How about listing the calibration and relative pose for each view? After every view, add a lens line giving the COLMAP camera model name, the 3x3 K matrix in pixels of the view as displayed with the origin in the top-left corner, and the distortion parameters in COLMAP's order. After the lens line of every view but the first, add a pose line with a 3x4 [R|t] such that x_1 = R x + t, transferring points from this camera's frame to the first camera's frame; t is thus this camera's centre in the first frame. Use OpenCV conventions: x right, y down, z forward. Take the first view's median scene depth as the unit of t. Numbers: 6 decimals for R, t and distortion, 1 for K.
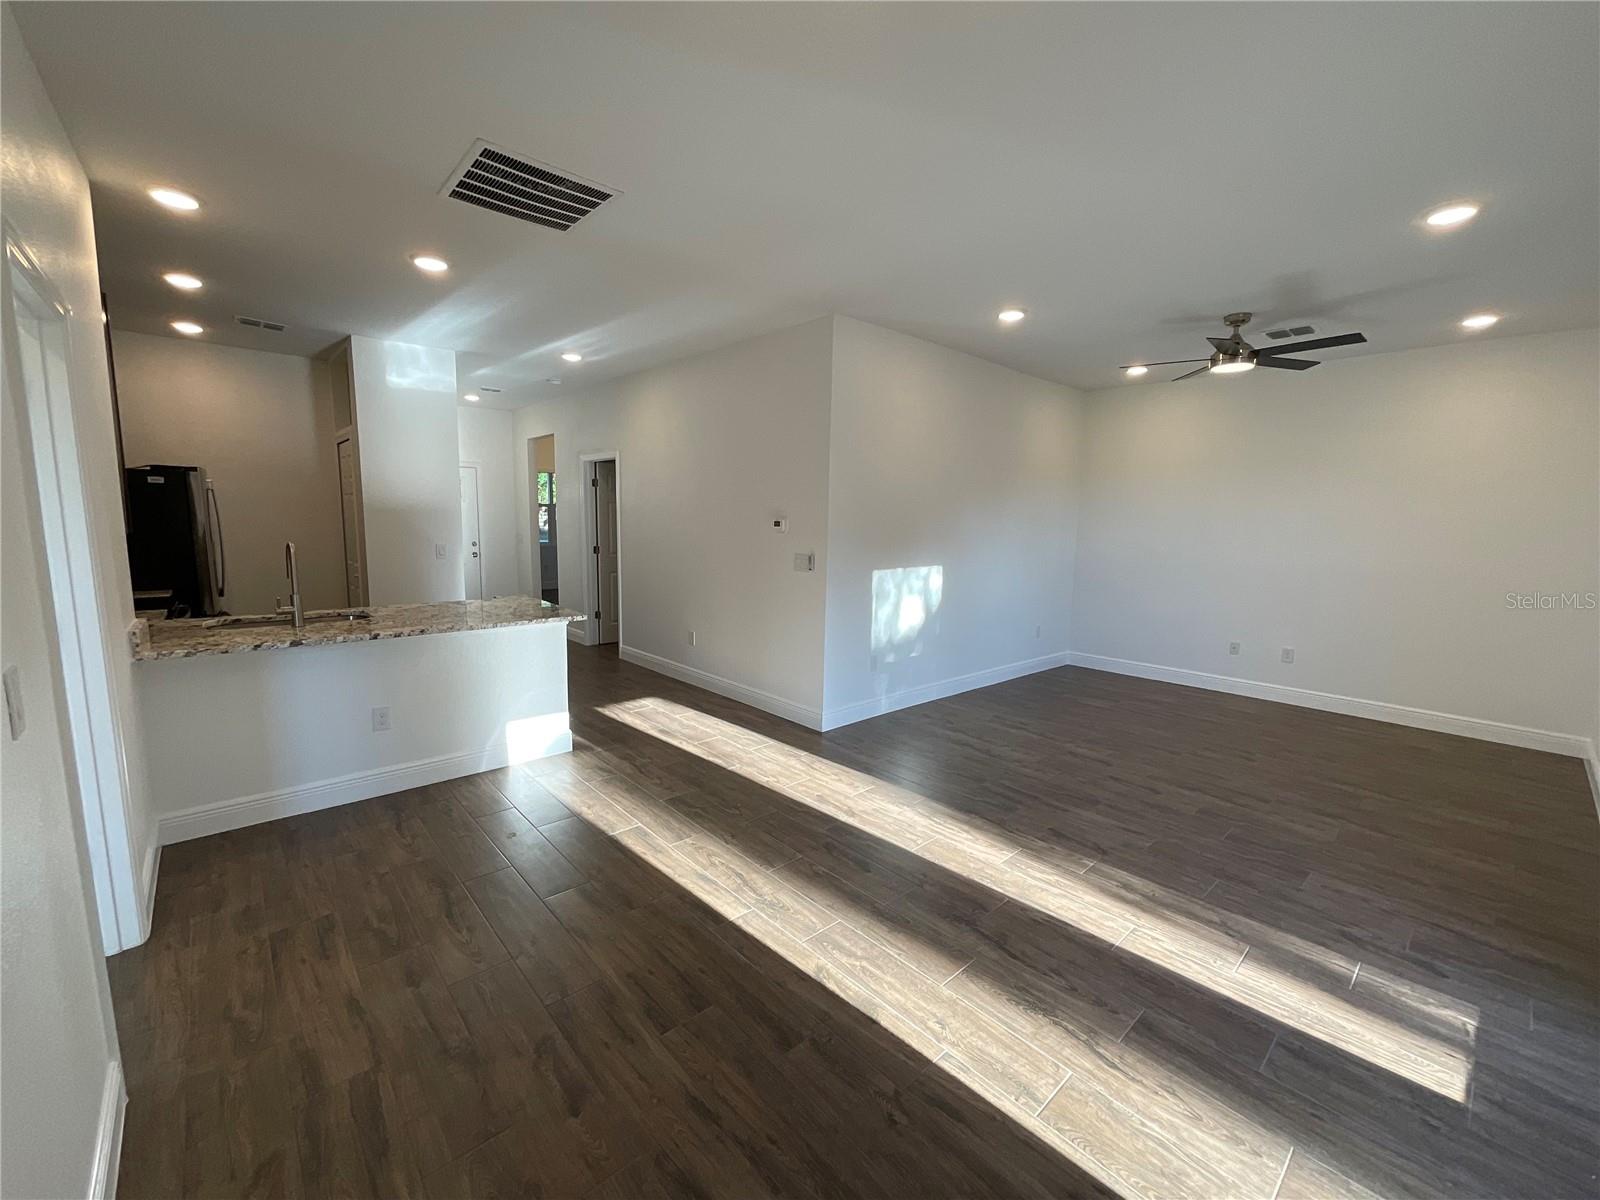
lens RADIAL K [[652.4, 0, 803.8], [0, 652.4, 598.1], [0, 0, 1]] dist [-0.009670, 0.004711]
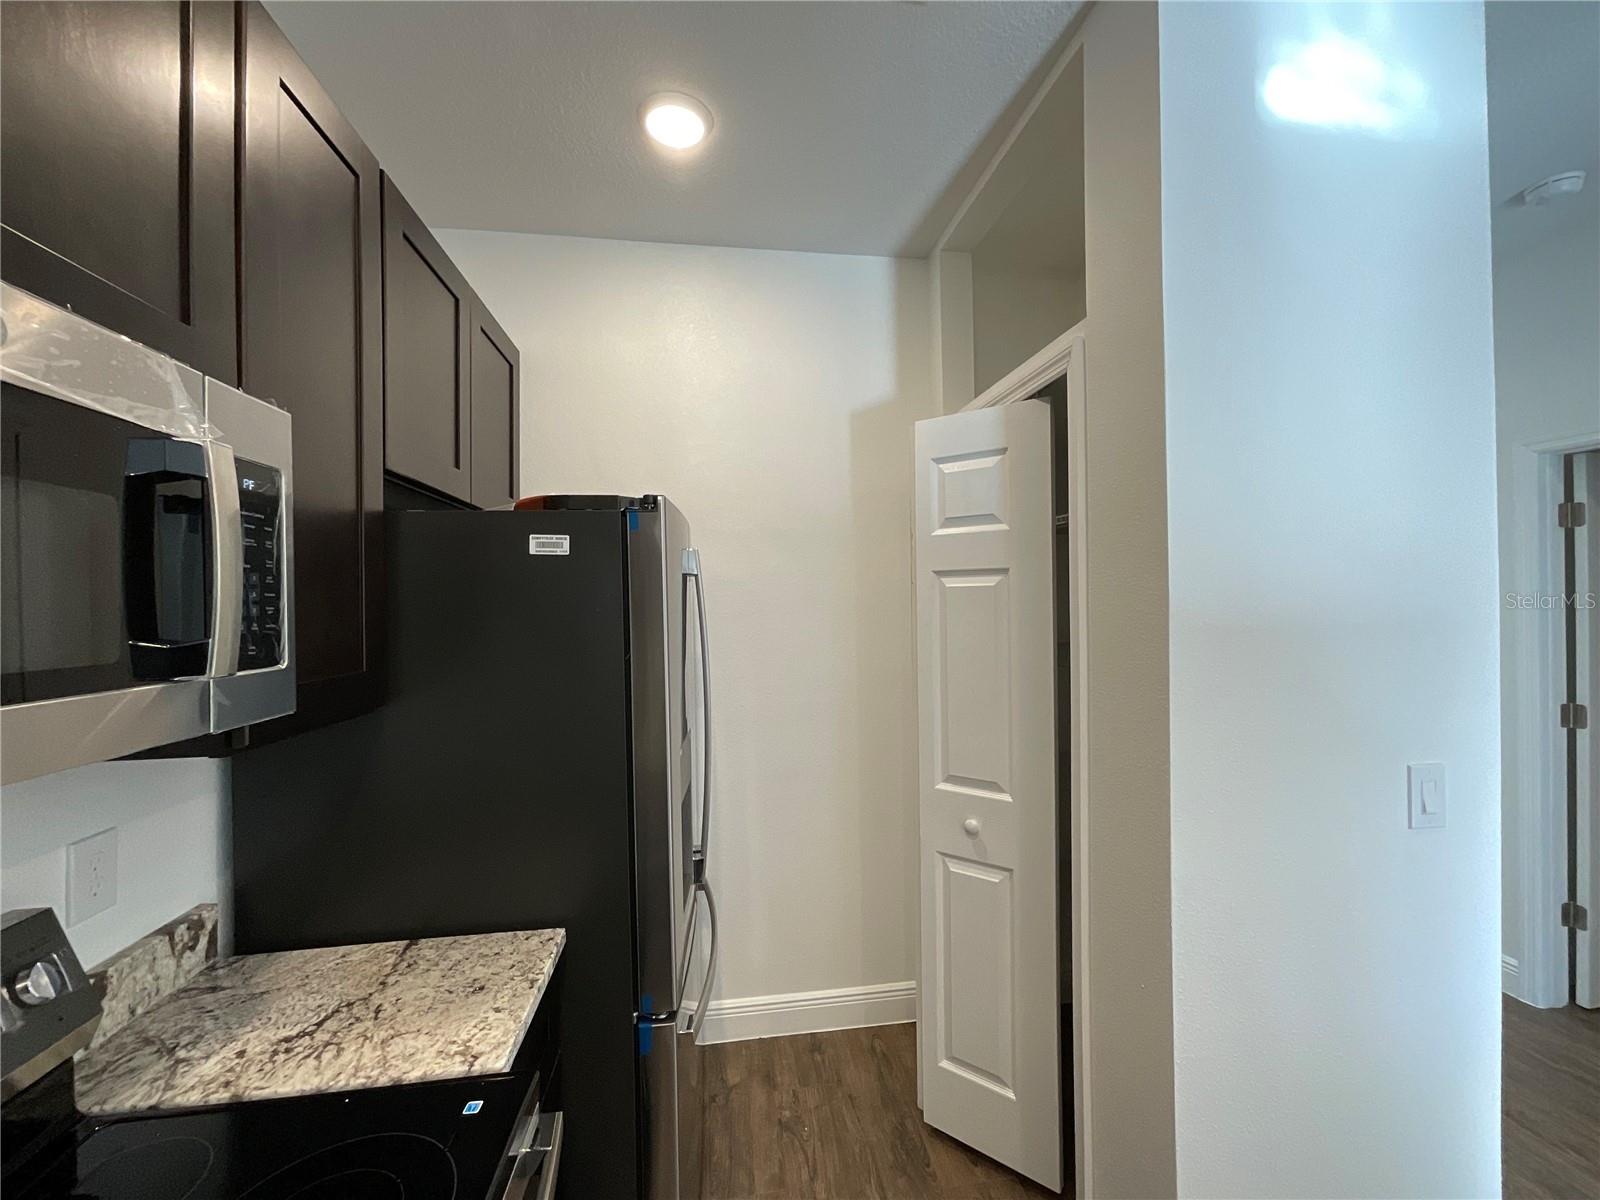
lens RADIAL K [[652.4, 0, 803.8], [0, 652.4, 598.1], [0, 0, 1]] dist [-0.009670, 0.004711]
pose [[0.832165, -0.024740, -0.553976, -0.928381], [-0.043221, 0.993072, -0.109274, -0.164647], [0.552842, 0.114878, 0.825330, 1.033095]]
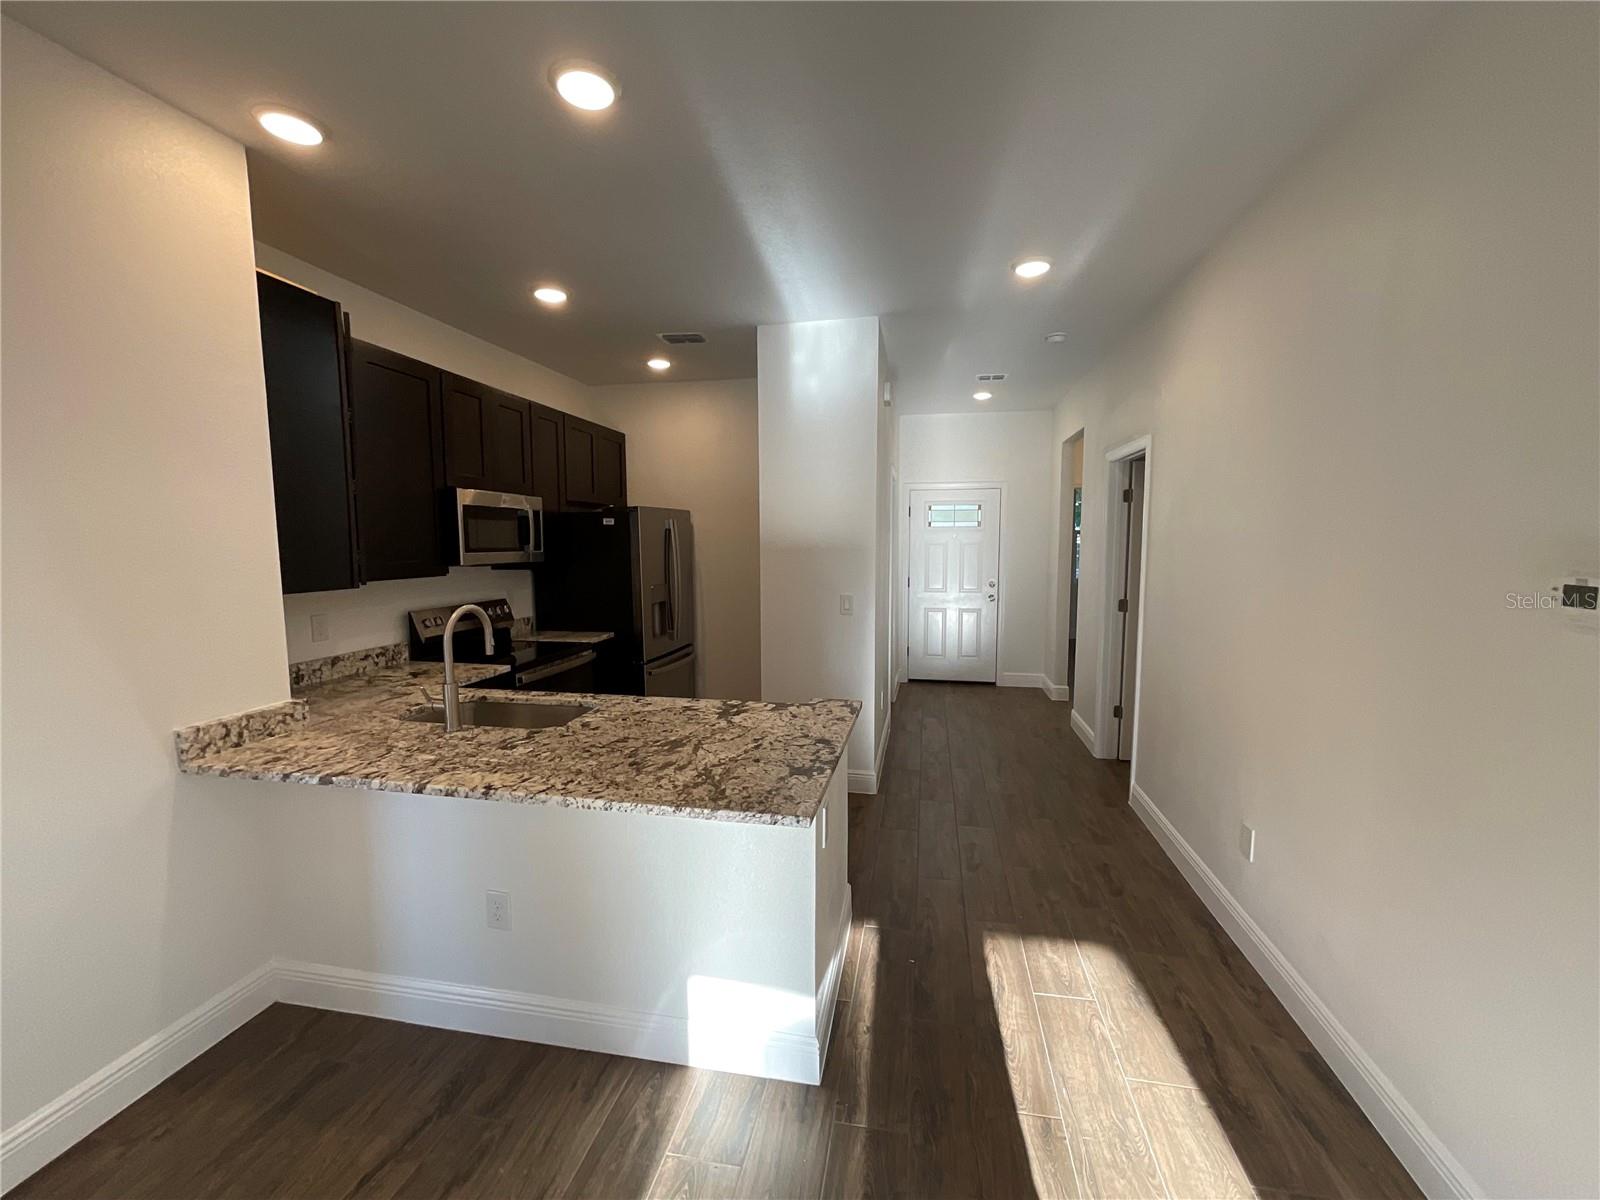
lens RADIAL K [[652.4, 0, 803.8], [0, 652.4, 598.1], [0, 0, 1]] dist [-0.009670, 0.004711]
pose [[0.601257, 0.052050, -0.797358, -0.025086], [-0.083231, 0.996528, 0.002290, -0.116316], [0.794709, 0.064988, 0.603502, 0.806730]]
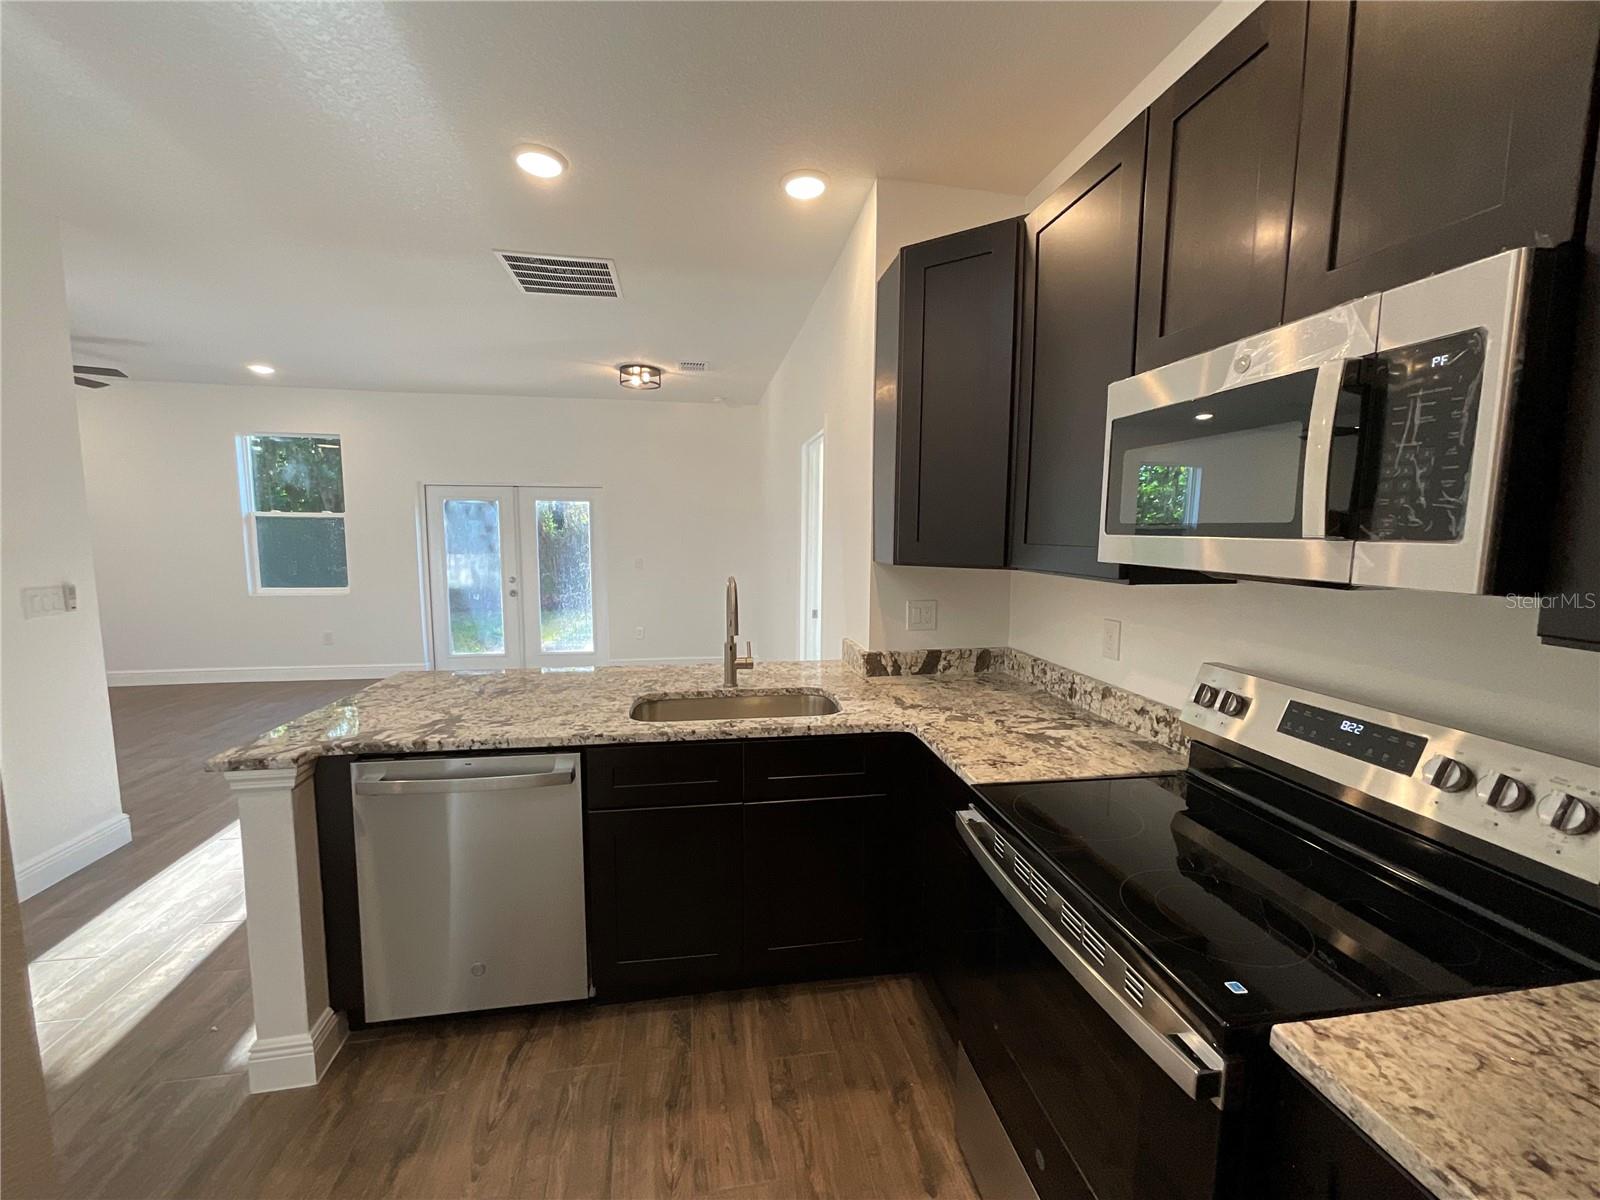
lens RADIAL K [[652.4, 0, 803.8], [0, 652.4, 598.1], [0, 0, 1]] dist [-0.009670, 0.004711]
pose [[-0.844111, -0.078368, 0.530410, -1.145178], [0.046451, 0.974852, 0.217957, -0.197807], [-0.534152, 0.208618, -0.819244, 1.429466]]
